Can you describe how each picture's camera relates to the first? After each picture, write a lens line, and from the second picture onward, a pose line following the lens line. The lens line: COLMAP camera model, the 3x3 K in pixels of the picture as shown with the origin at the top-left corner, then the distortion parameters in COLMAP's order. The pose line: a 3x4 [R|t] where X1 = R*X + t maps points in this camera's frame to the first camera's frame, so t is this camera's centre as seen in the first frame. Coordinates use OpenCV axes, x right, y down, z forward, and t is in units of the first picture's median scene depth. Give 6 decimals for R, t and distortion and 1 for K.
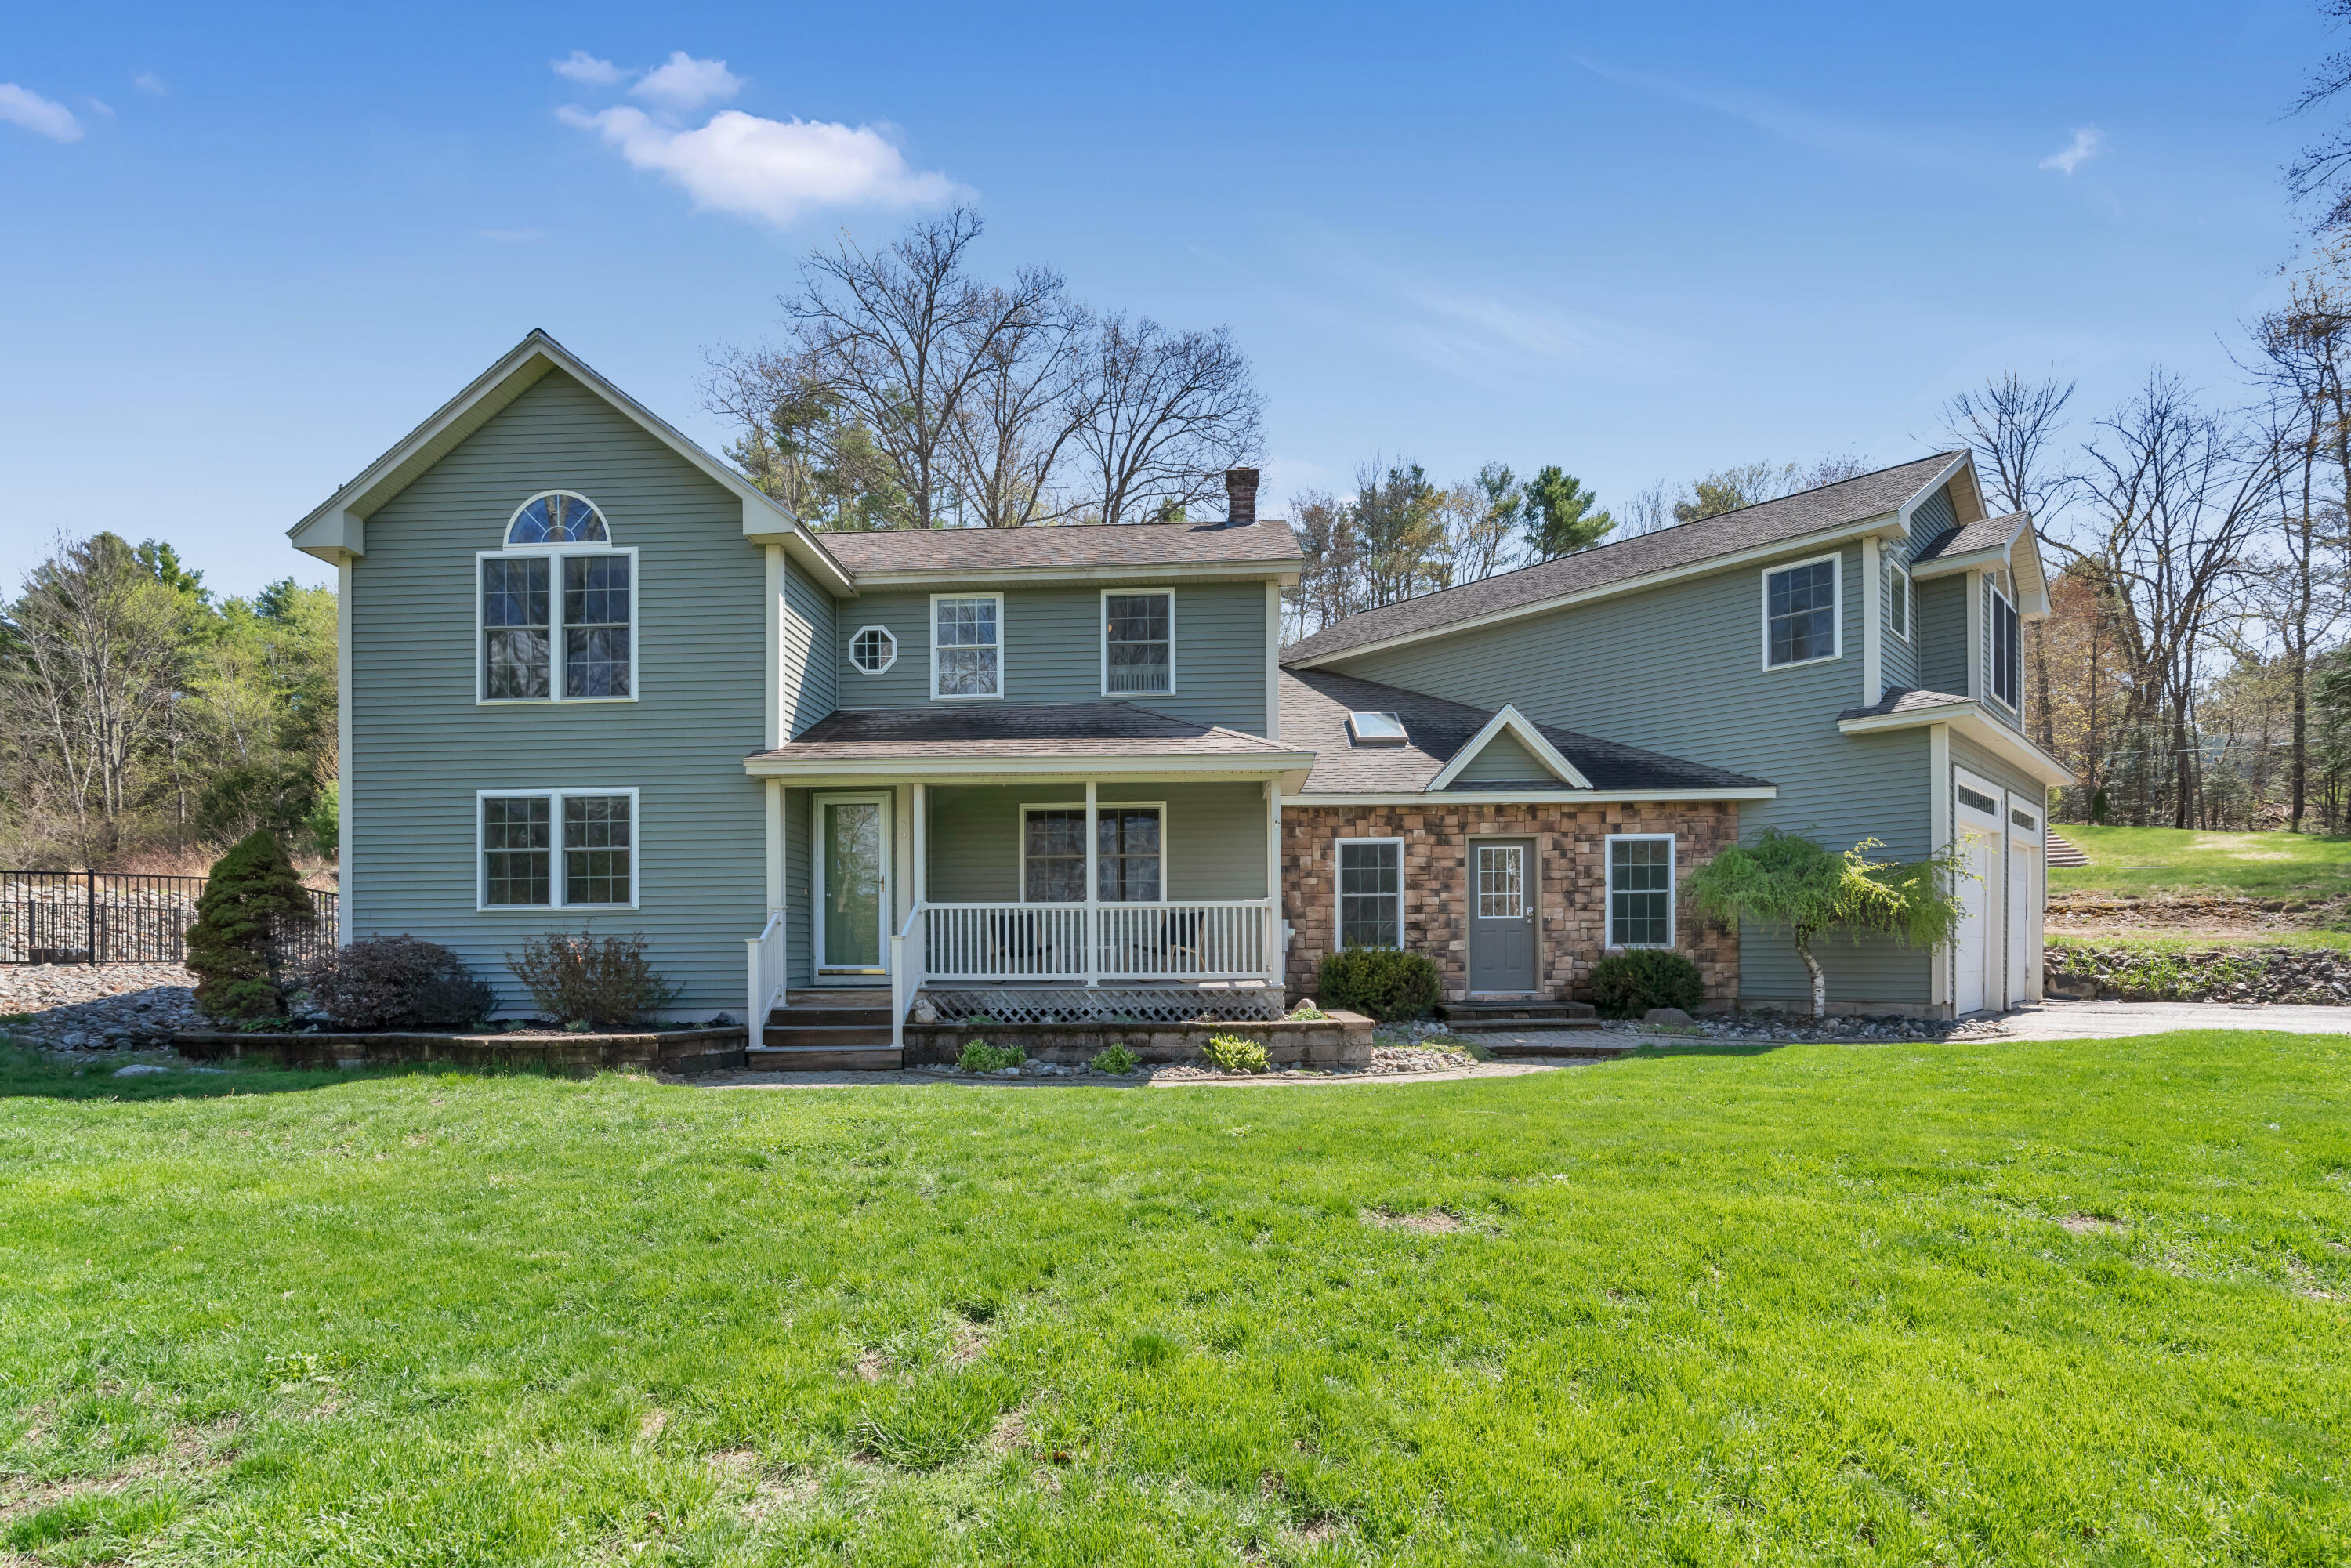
lens RADIAL K [[1144.7, 0, 1171.8], [0, 1144.7, 940.6], [0, 0, 1]] dist [-0.006536, 0.000023]
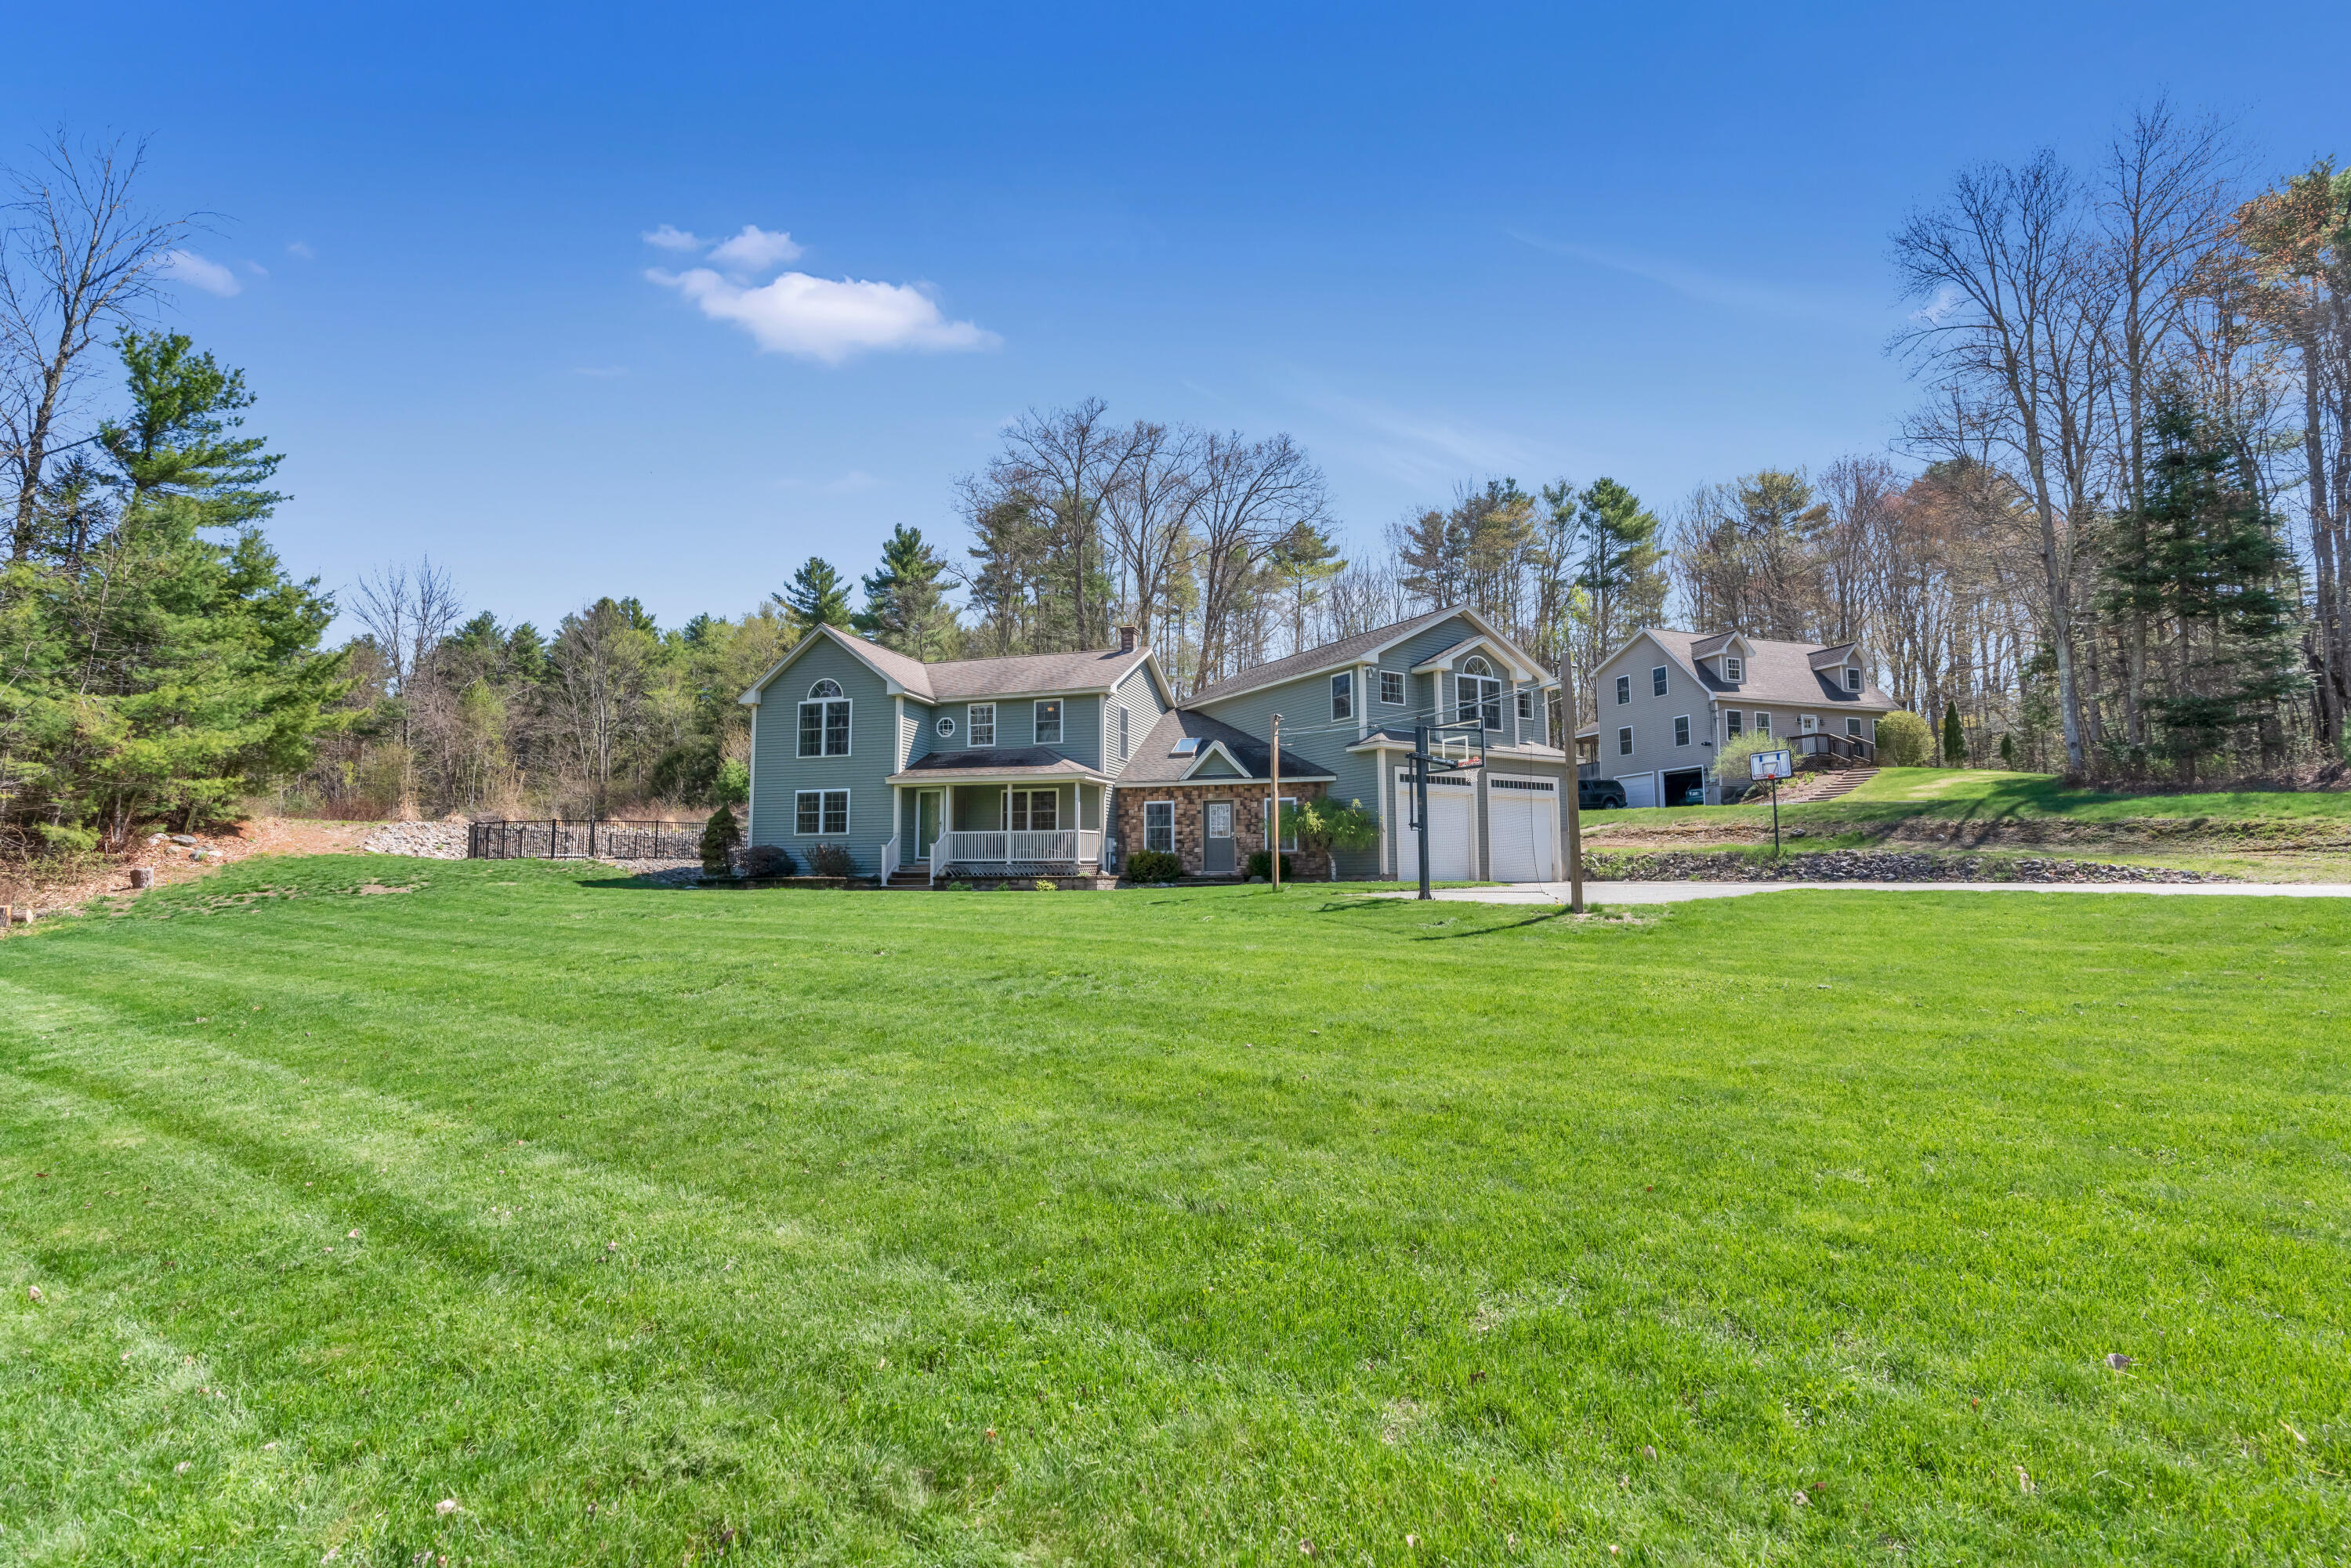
lens RADIAL K [[1083.9, 0, 1175.5], [0, 1083.9, 784.0], [0, 0, 1]] dist [-0.003860, -0.000044]
pose [[0.973248, -0.015962, -0.229201, 0.740852], [-0.002316, 0.996852, -0.079255, 0.046415], [0.229745, 0.077665, 0.970147, -1.110910]]
